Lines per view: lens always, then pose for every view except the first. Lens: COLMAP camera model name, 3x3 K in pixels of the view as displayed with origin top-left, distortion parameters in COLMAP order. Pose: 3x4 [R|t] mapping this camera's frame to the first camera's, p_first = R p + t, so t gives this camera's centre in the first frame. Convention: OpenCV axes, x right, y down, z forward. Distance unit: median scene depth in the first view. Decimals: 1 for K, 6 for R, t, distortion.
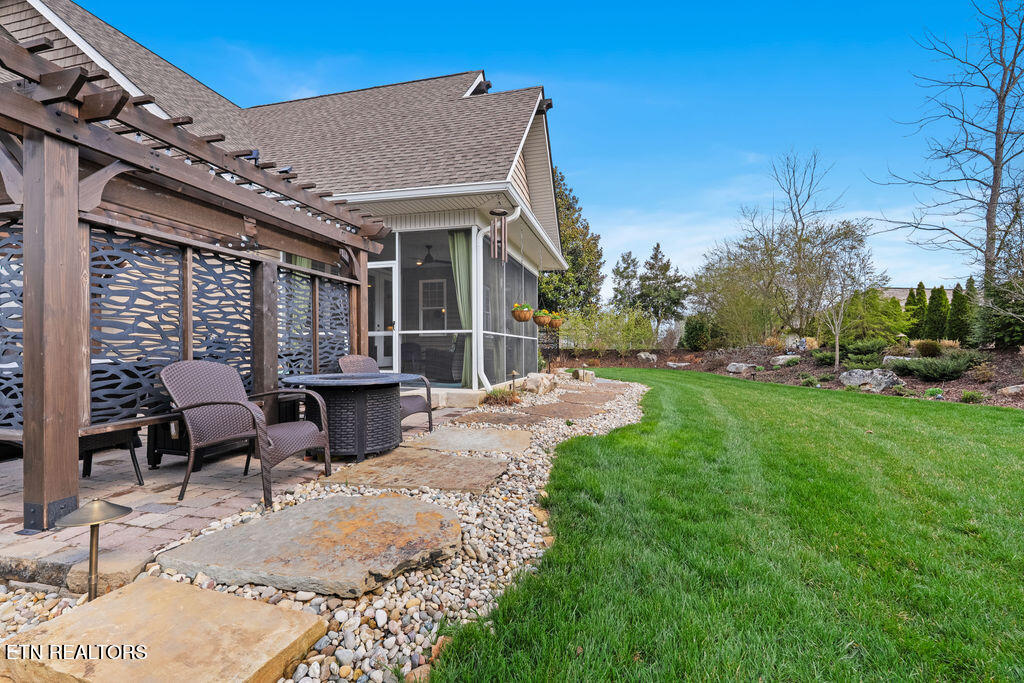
lens RADIAL K [[450.7, 0, 511.8], [0, 450.7, 347.6], [0, 0, 1]] dist [-0.000048, 0.000005]
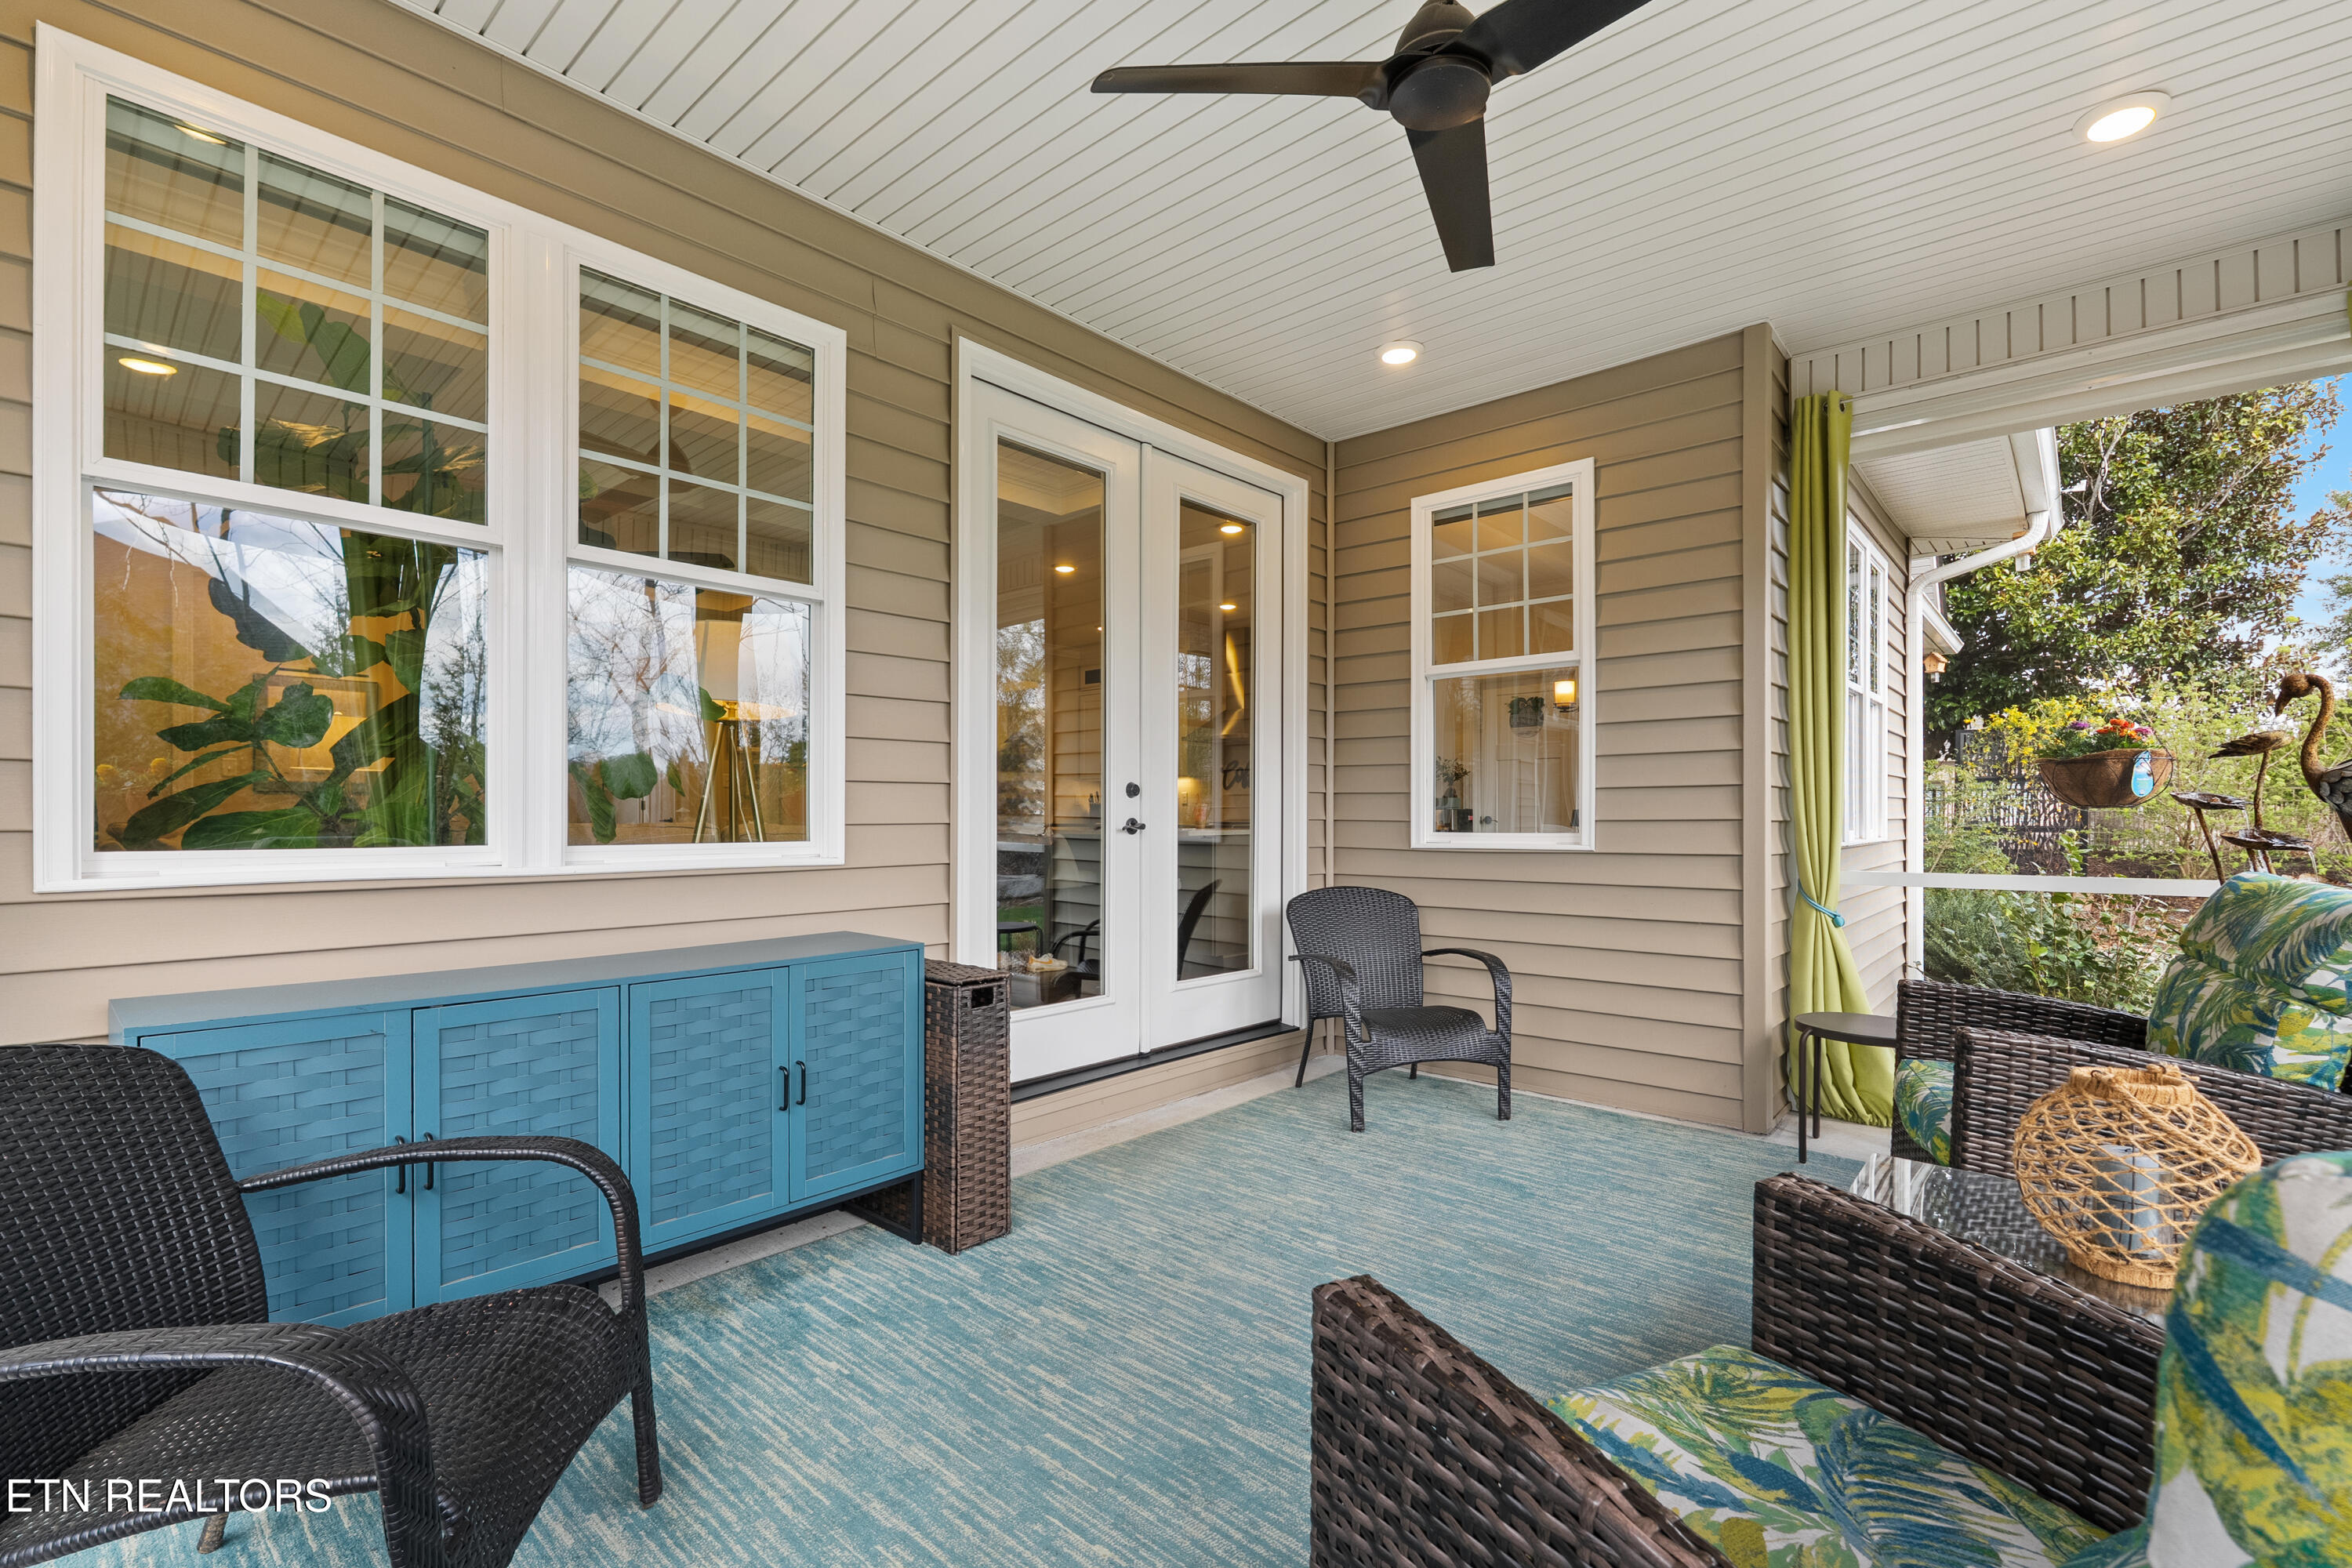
lens RADIAL K [[1035.1, 0, 1175.6], [0, 1035.1, 798.0], [0, 0, 1]] dist [-0.000048, 0.000005]
pose [[0.879492, 0.000000, -0.475914, -0.104158], [-0.004107, 0.999963, -0.007590, -0.040219], [0.475896, 0.008630, 0.879459, 0.638446]]
